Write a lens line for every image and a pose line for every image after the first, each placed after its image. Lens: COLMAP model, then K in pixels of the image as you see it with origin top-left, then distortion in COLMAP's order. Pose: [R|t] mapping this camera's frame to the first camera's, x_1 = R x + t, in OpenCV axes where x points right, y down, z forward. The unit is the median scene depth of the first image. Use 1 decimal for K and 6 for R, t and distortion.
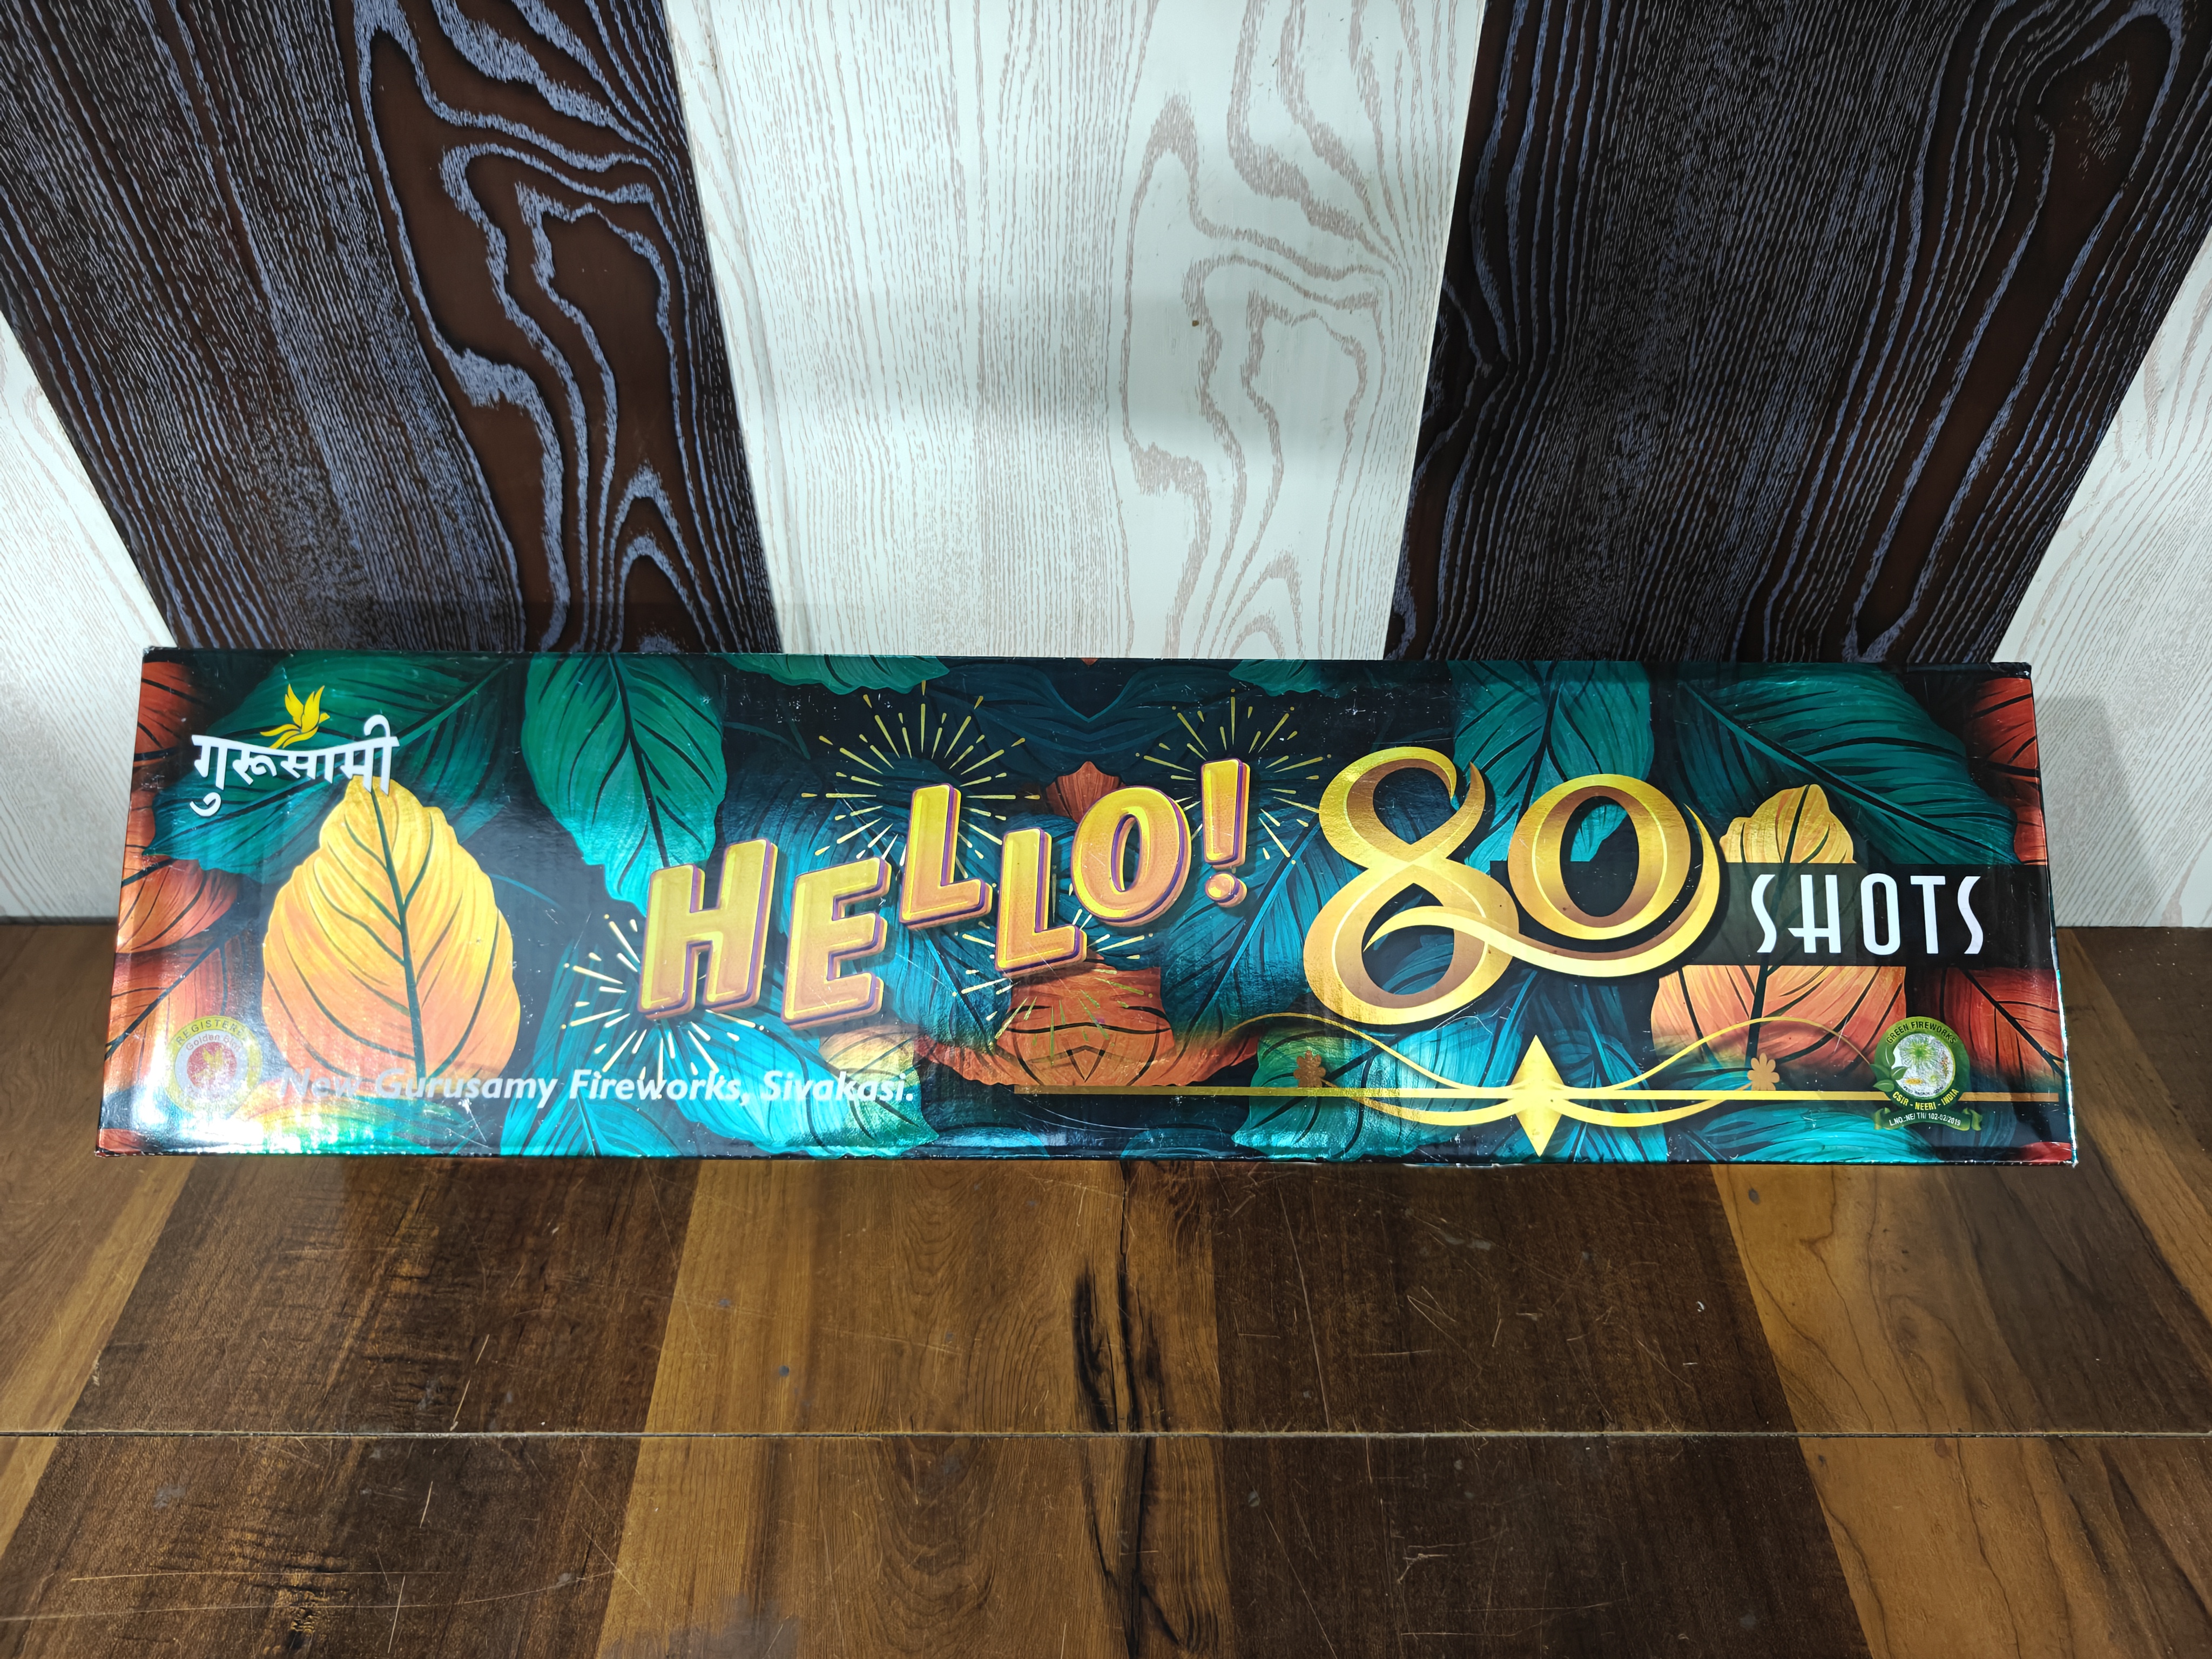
lens RADIAL K [[1533.1, 0, 1109.7], [0, 1533.1, 814.0], [0, 0, 1]] dist [-0.019051, 0.016692]
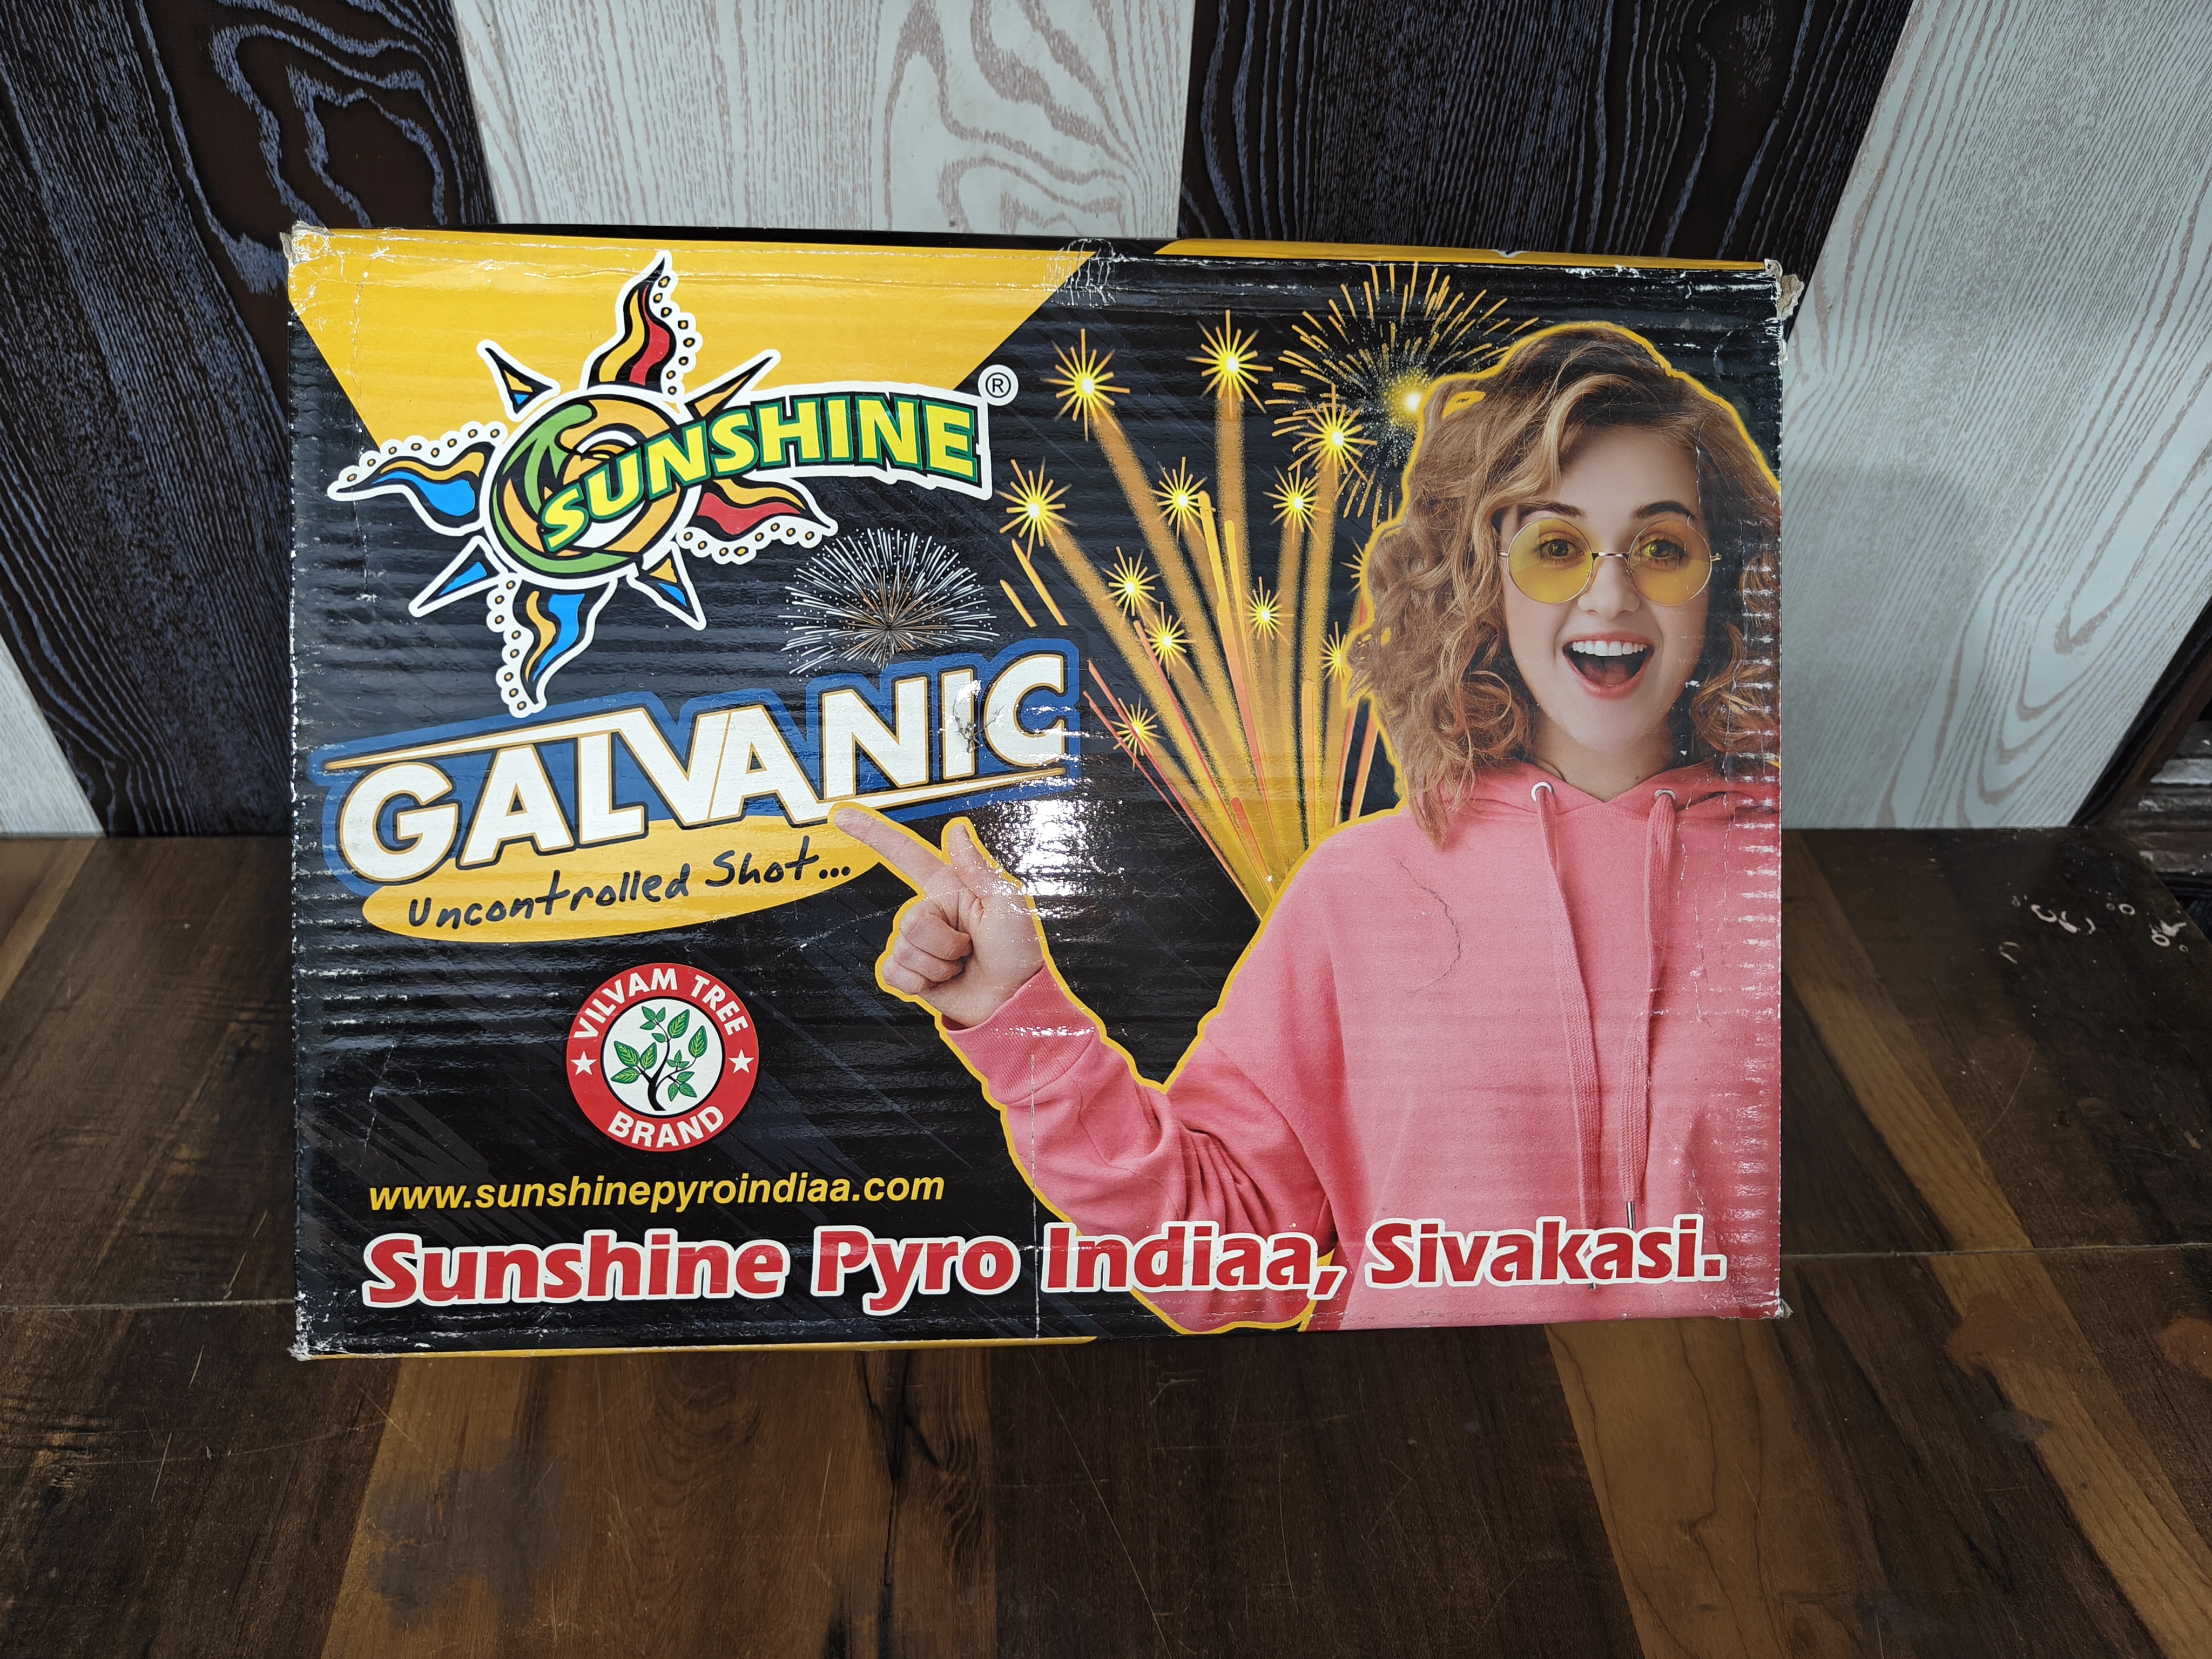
lens RADIAL K [[1533.1, 0, 1107.0], [0, 1533.1, 818.4], [0, 0, 1]] dist [-0.019051, 0.016692]
pose [[0.996976, -0.006402, 0.077451, 0.078463], [0.008047, 0.999748, -0.020943, 0.117050], [-0.077298, 0.021503, 0.996776, -0.061636]]
